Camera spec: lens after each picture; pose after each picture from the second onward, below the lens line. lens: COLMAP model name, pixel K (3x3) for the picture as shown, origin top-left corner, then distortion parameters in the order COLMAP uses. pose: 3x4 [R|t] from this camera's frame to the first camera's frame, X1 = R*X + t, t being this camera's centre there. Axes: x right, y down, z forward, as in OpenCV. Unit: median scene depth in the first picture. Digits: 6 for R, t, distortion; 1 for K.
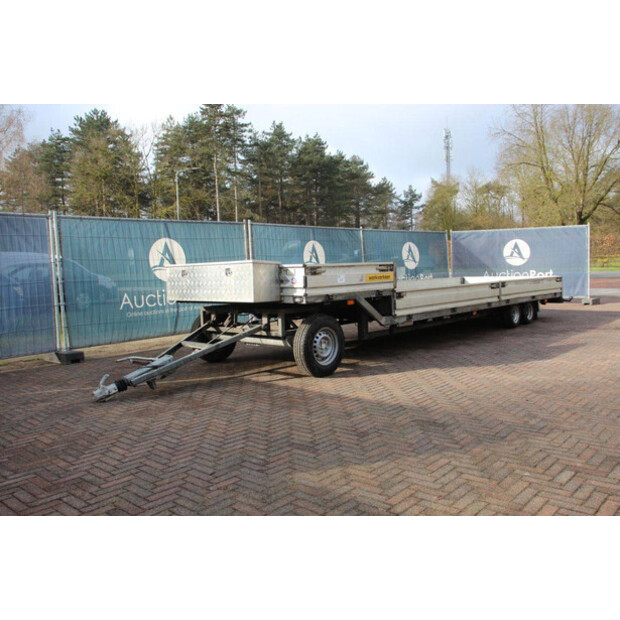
lens RADIAL K [[549.0, 0, 306.5], [0, 549.0, 313.6], [0, 0, 1]] dist [-0.134768, 0.128785]
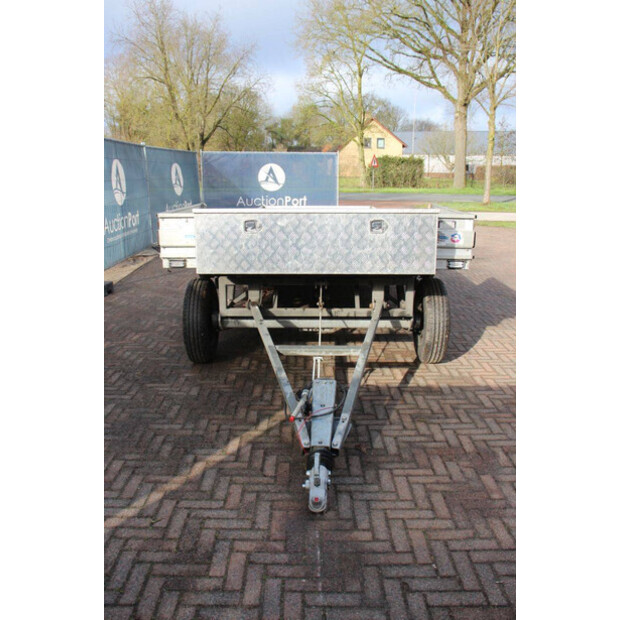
lens RADIAL K [[549.0, 0, 309.4], [0, 549.0, 291.5], [0, 0, 1]] dist [-0.134768, 0.128785]
pose [[0.749173, -0.104046, 0.654151, -0.515903], [0.030344, 0.991940, 0.123021, -0.068210], [-0.661679, -0.072314, 0.746292, 0.496835]]
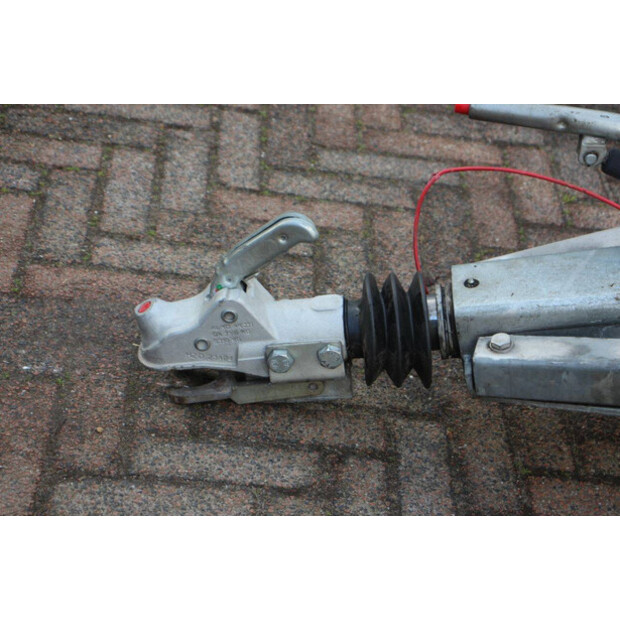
lens RADIAL K [[1420.2, 0, 310.7], [0, 1420.2, 309.3], [0, 0, 1]] dist [0.323496, 0.000000]
pose [[0.665386, 0.543823, -0.511387, -0.156835], [-0.220745, 0.797750, 0.561130, -0.029050], [0.713115, -0.260482, 0.650858, 0.612266]]
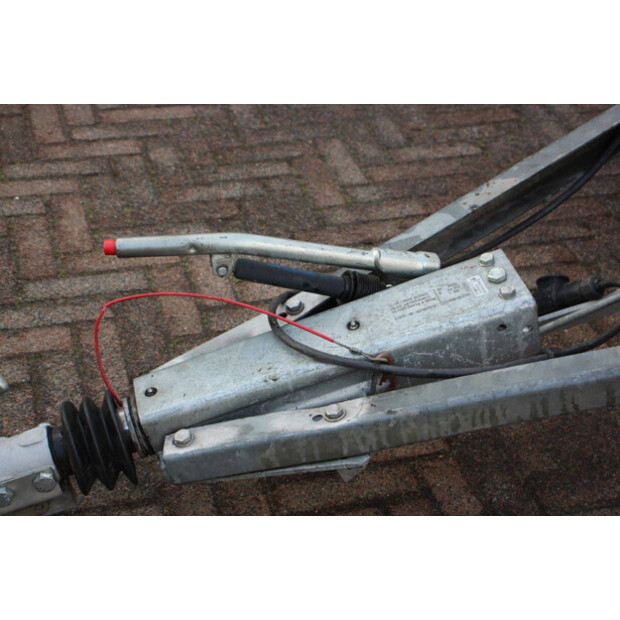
lens RADIAL K [[1108.3, 0, 310.1], [0, 1108.3, 313.3], [0, 0, 1]] dist [0.217419, 0.000000]
pose [[0.845289, 0.369451, -0.385996, -0.156157], [-0.124136, 0.838444, 0.530662, -0.039696], [0.519689, -0.400647, 0.754589, 0.641476]]
